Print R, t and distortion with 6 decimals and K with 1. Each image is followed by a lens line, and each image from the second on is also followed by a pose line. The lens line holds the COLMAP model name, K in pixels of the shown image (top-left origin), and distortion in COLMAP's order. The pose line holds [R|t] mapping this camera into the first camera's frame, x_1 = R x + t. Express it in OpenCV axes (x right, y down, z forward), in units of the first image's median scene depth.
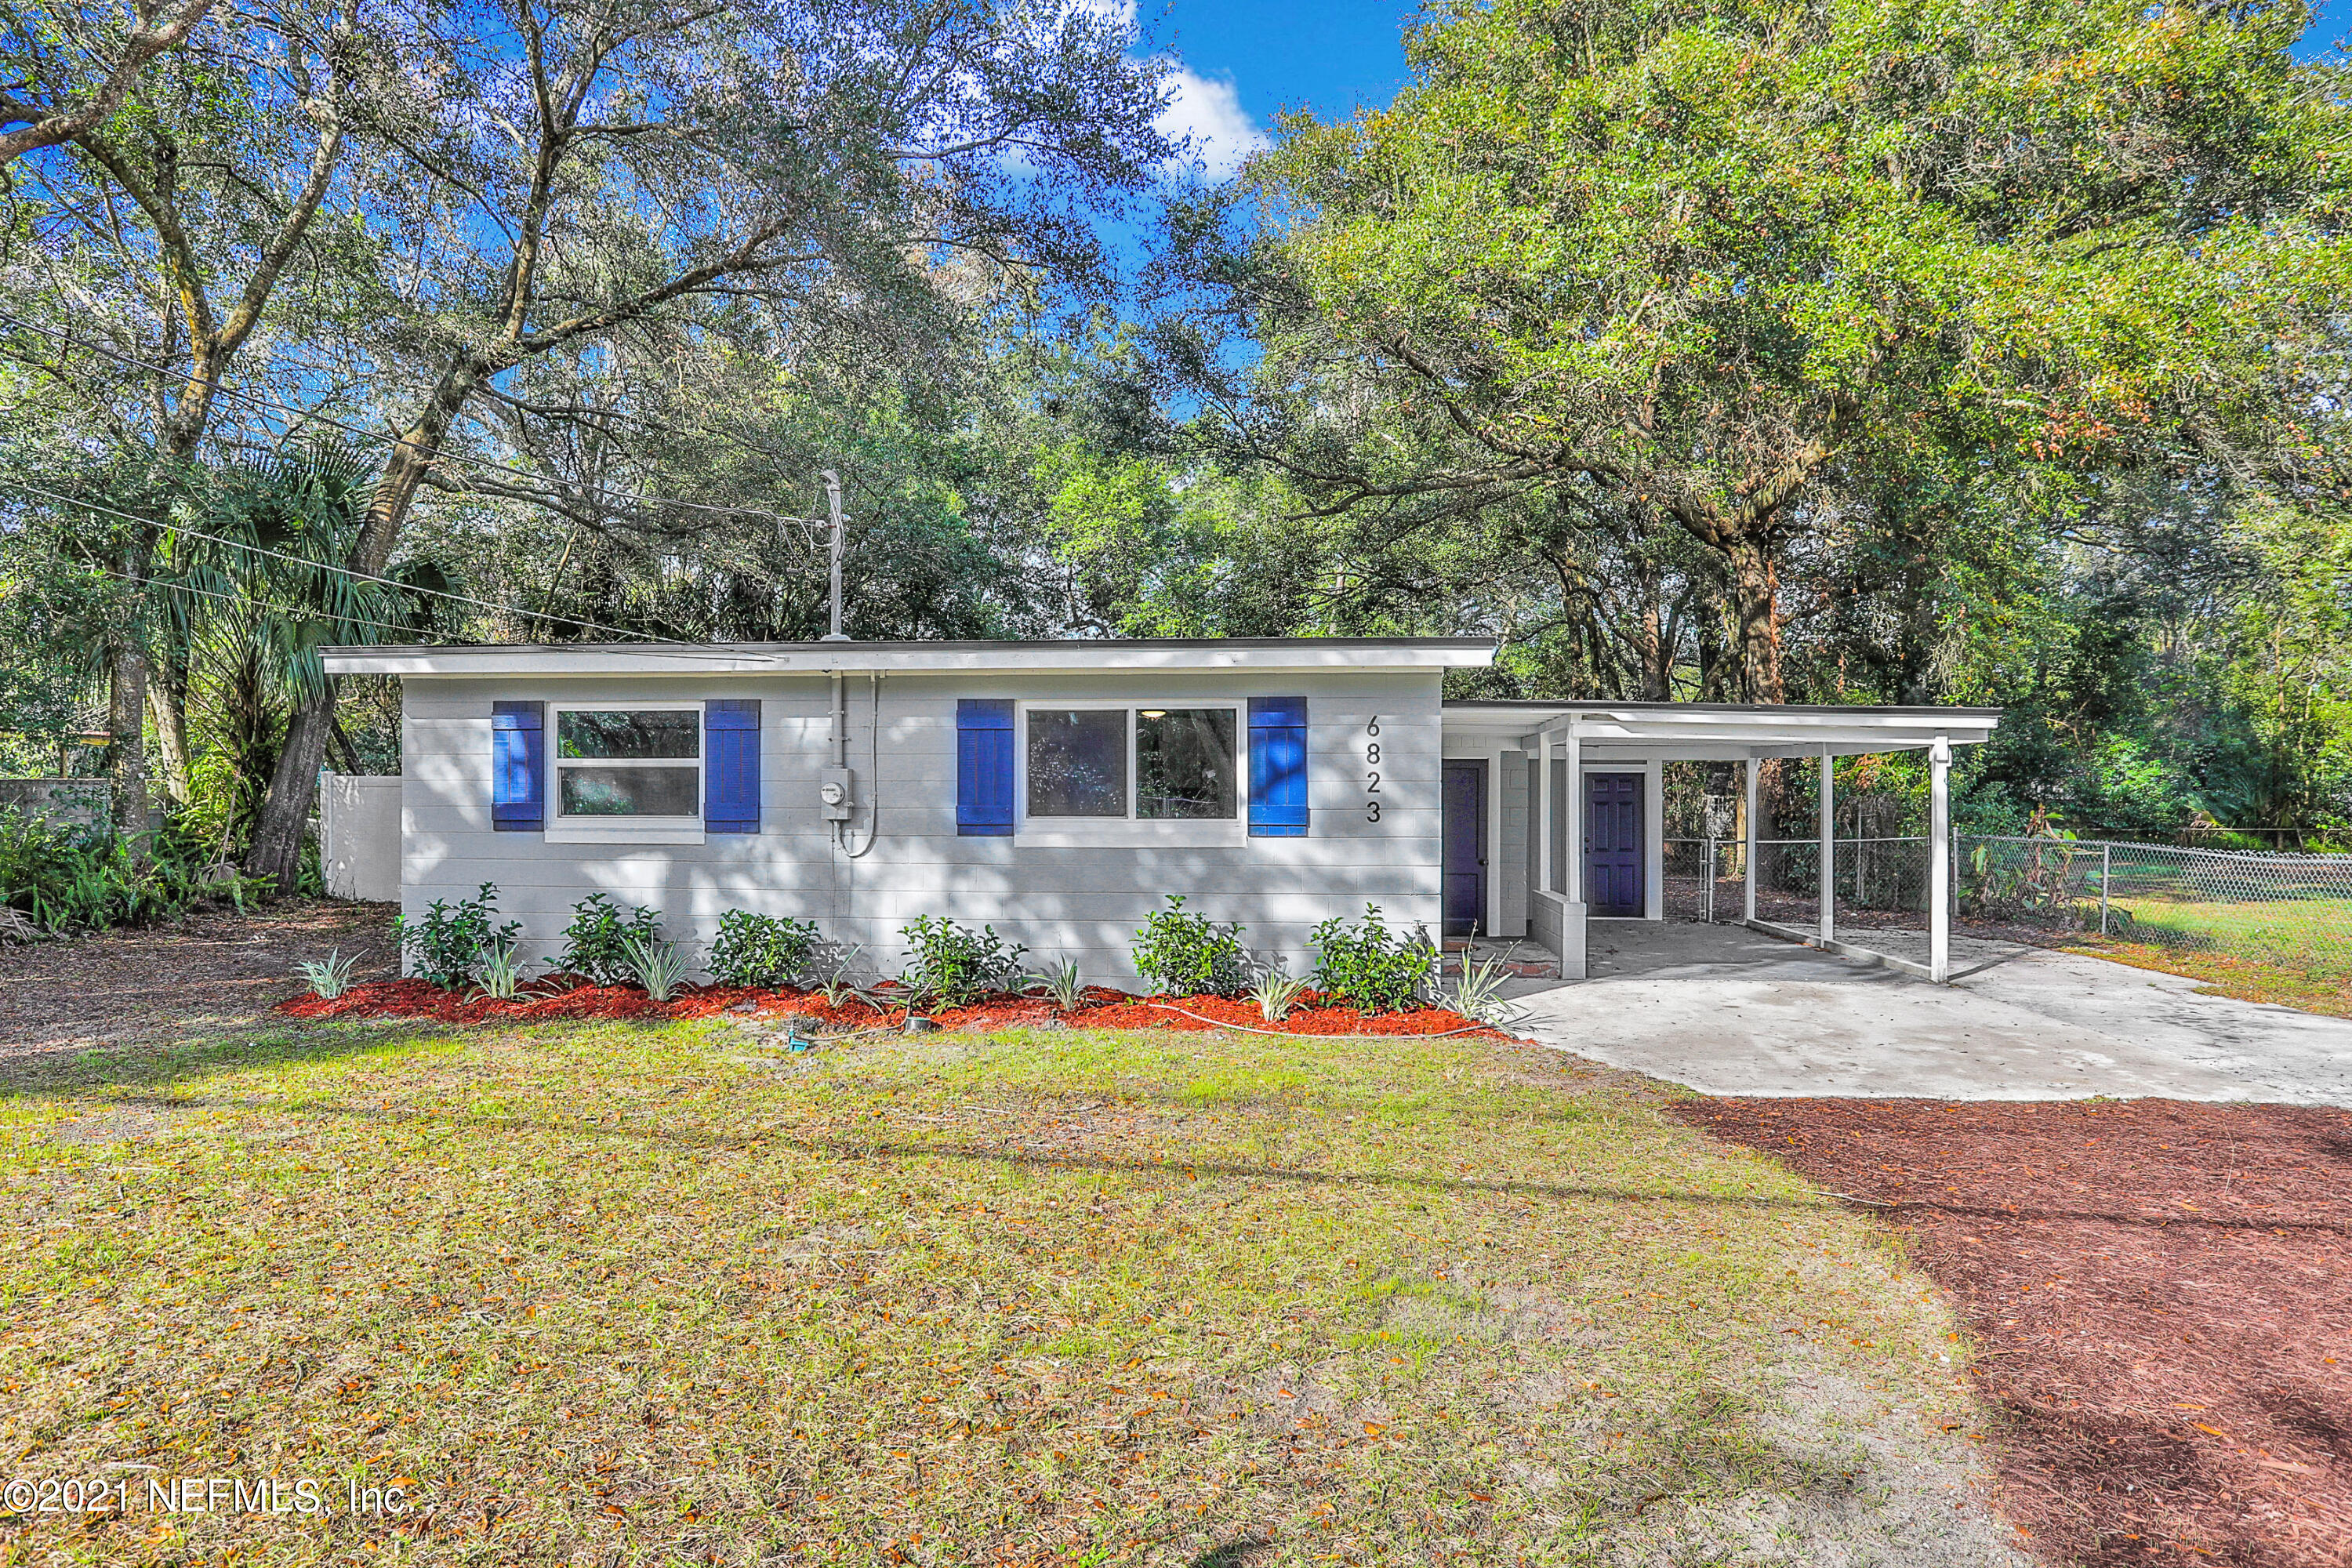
lens RADIAL K [[1448.0, 0, 1175.1], [0, 1448.0, 797.6], [0, 0, 1]] dist [-0.049060, 0.041068]
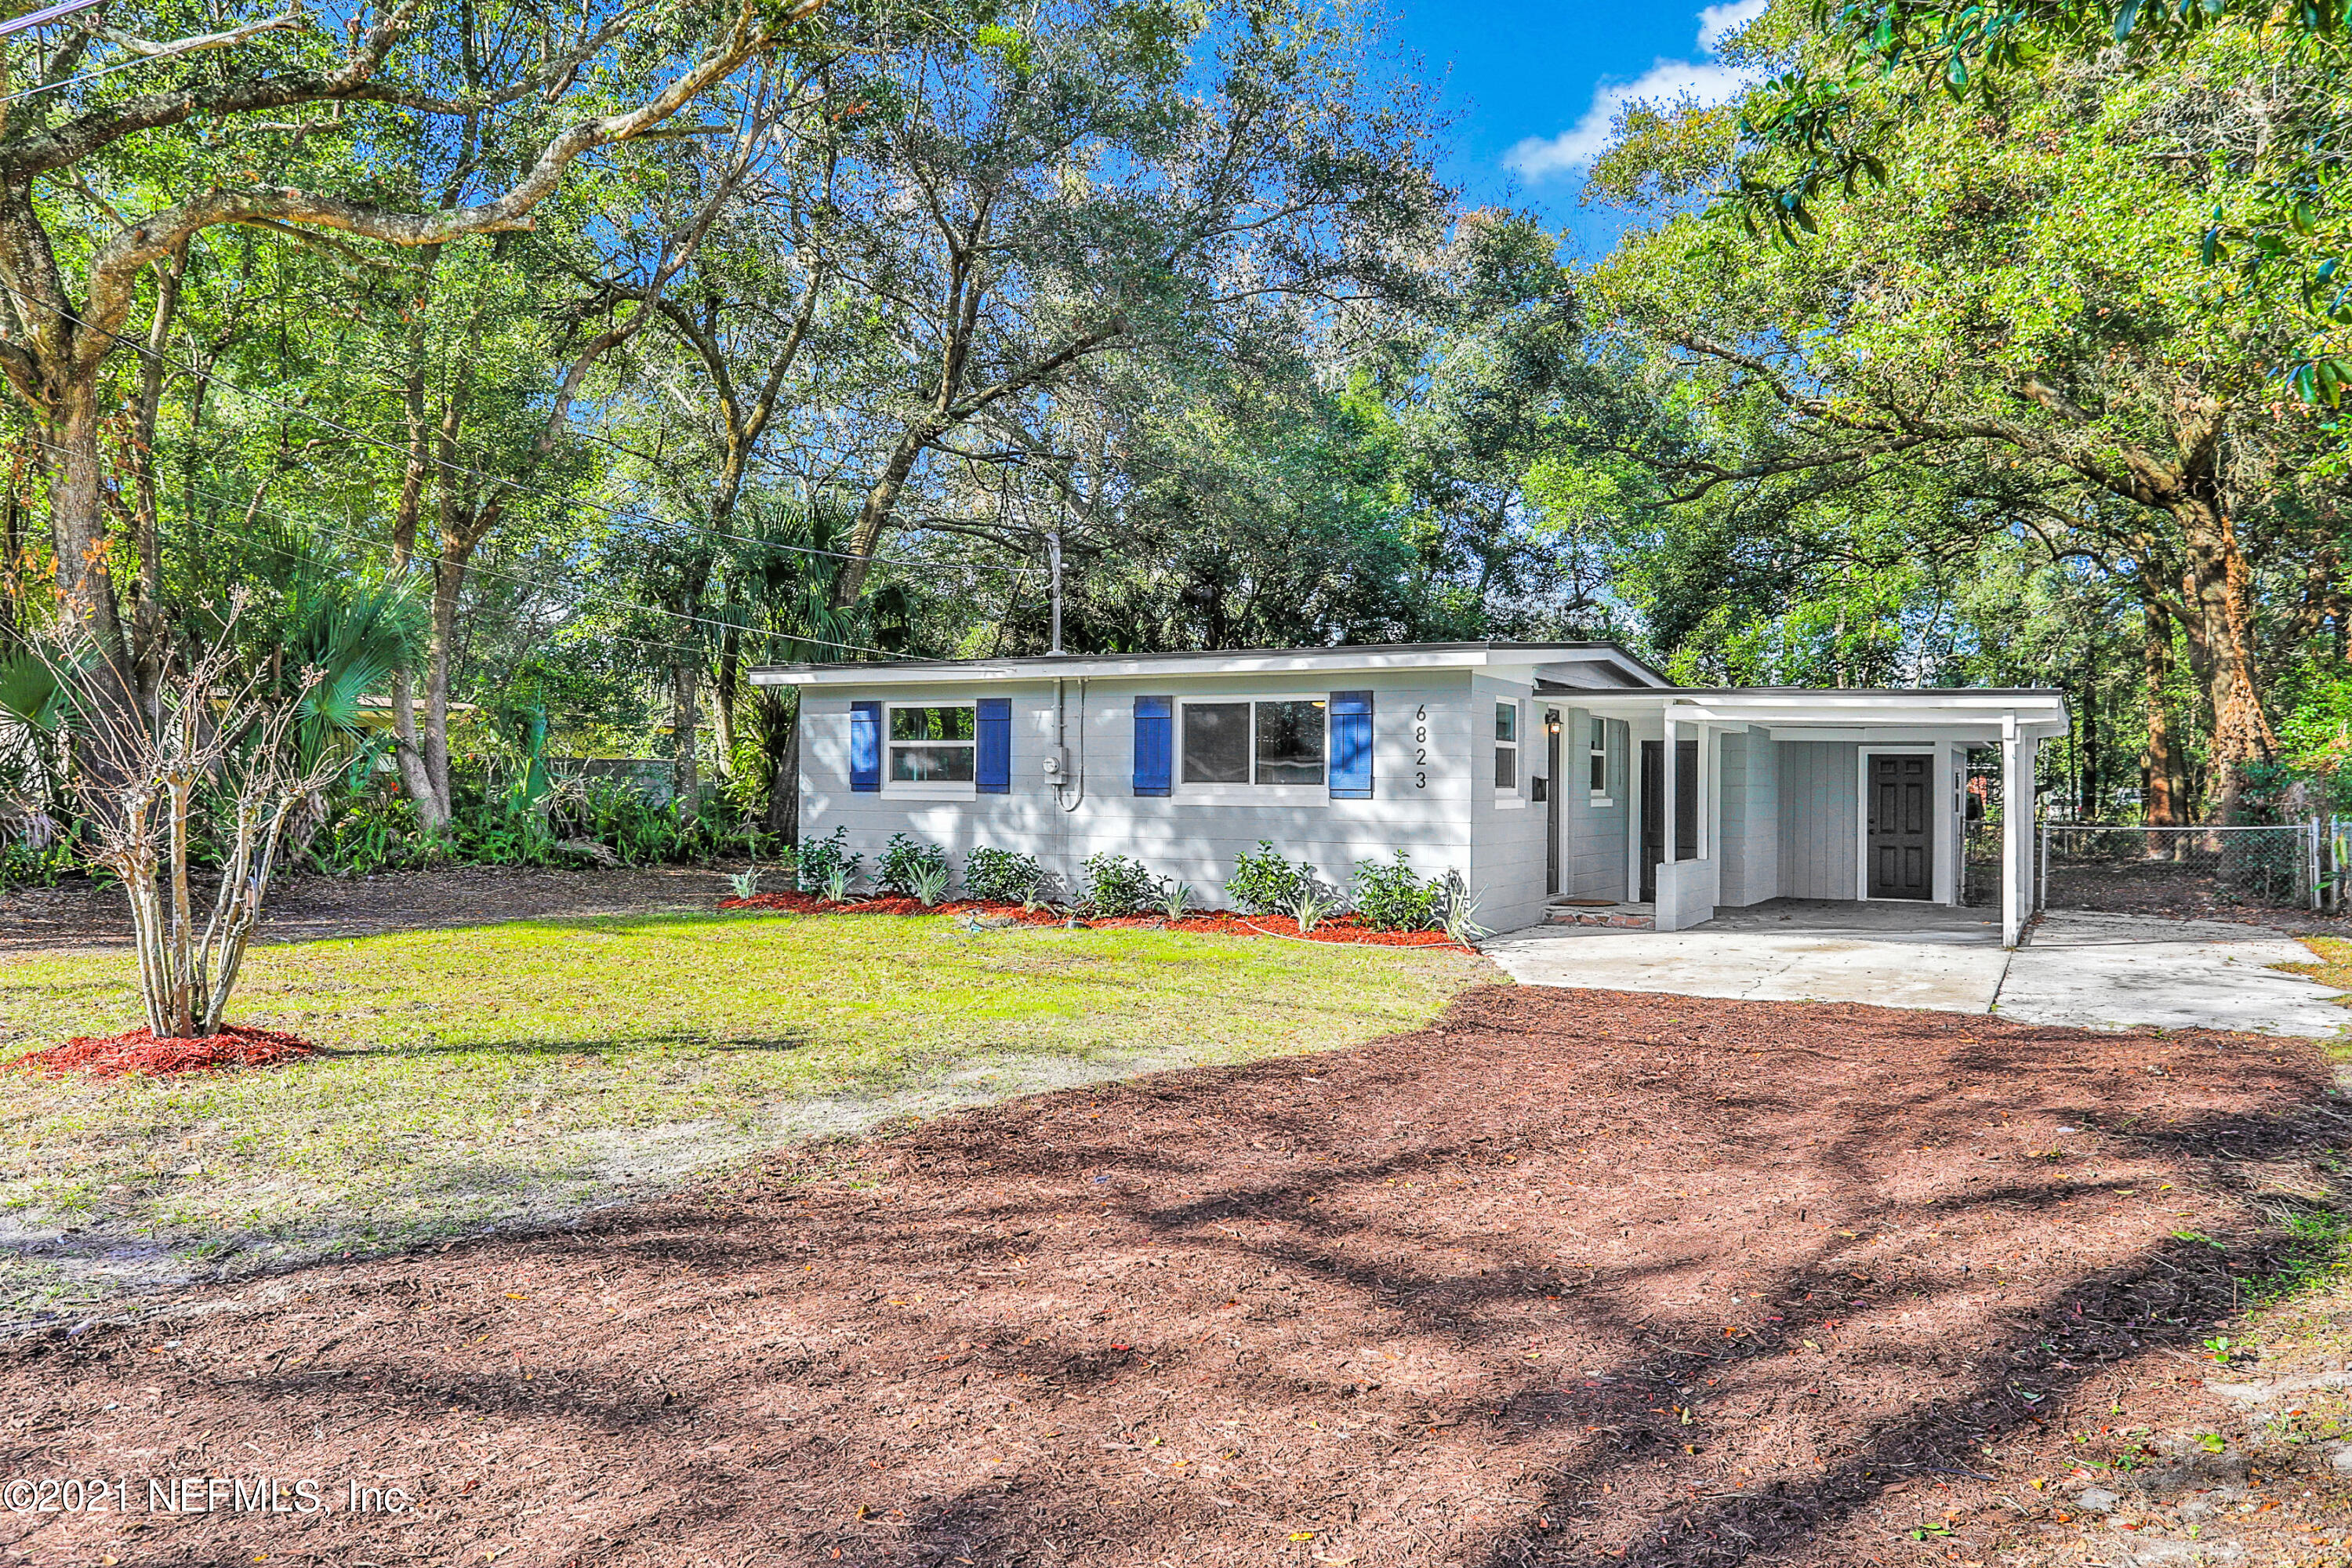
lens RADIAL K [[1629.3, 0, 1176.0], [0, 1629.3, 784.0], [0, 0, 1]] dist [-0.000518, -0.000092]
pose [[0.919644, 0.006128, -0.392705, 0.477780], [-0.008664, 0.999951, -0.004685, 0.021451], [0.392657, 0.007711, 0.919652, -0.388371]]
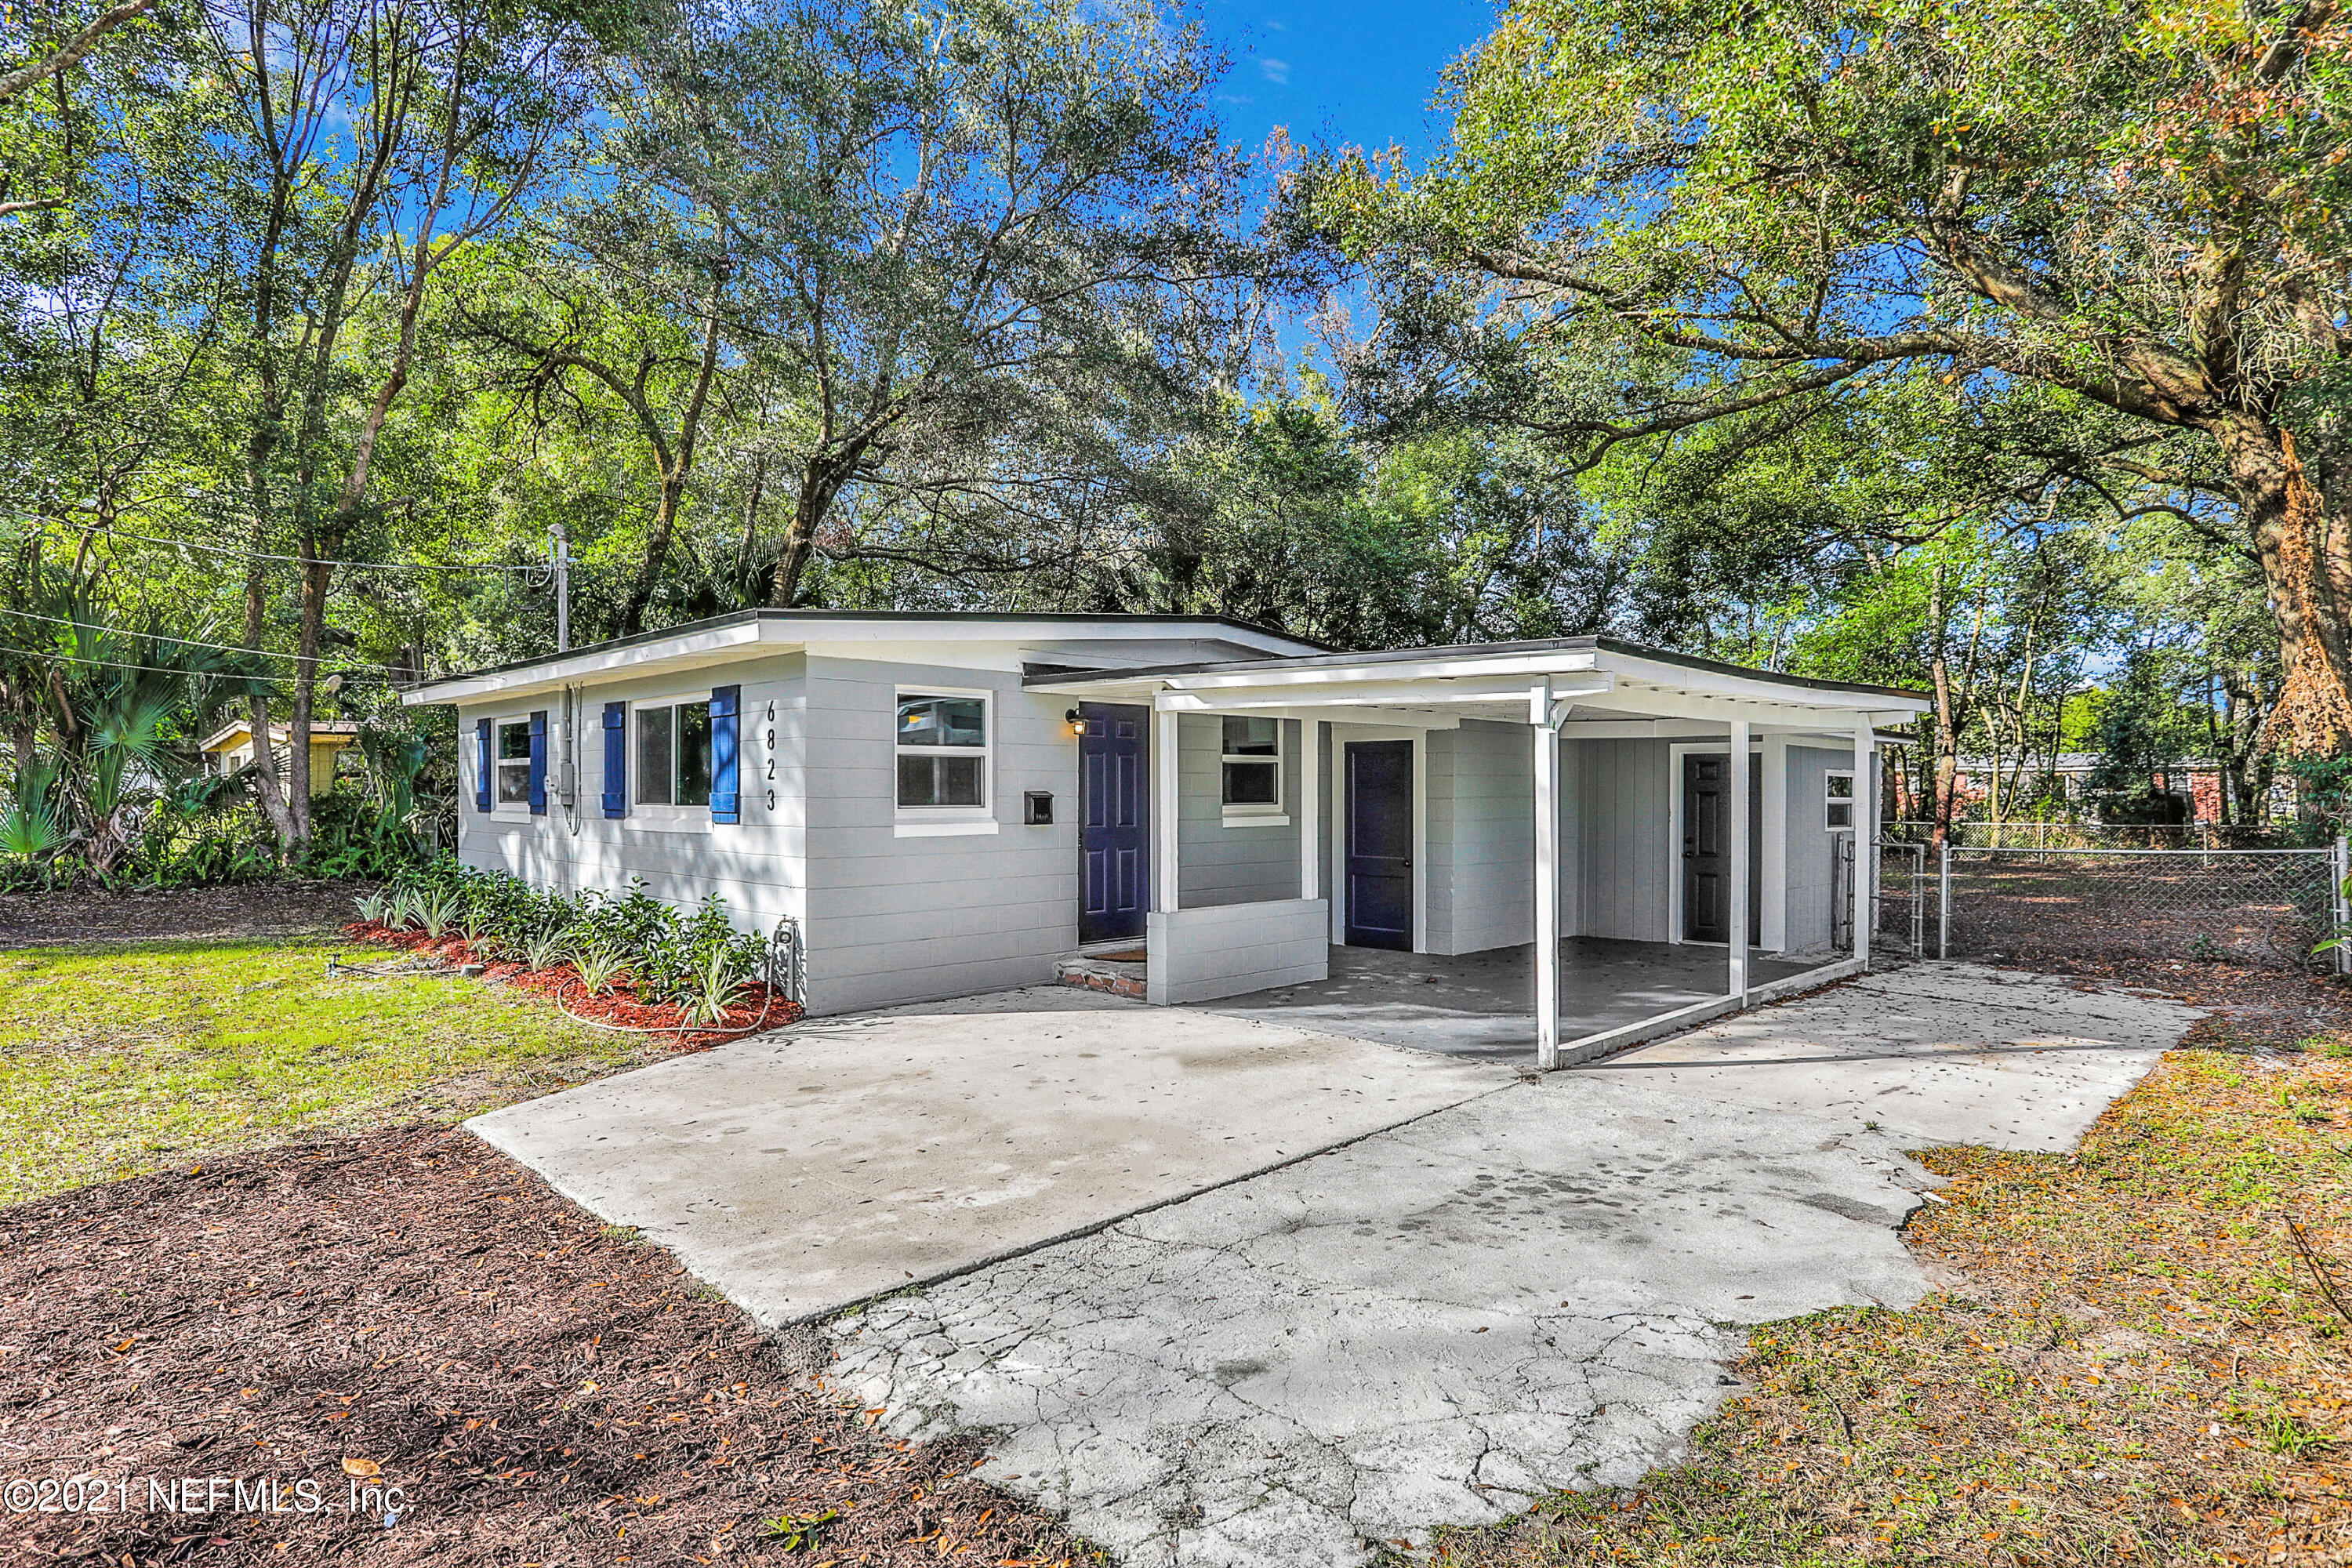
lens RADIAL K [[1296.7, 0, 1134.3], [0, 1296.7, 799.7], [0, 0, 1]] dist [-0.033406, 0.001677]
pose [[0.769219, 0.000386, -0.638985, 0.839664], [0.001219, 0.999997, 0.002071, 0.008599], [0.638984, -0.002372, 0.769217, 0.467967]]
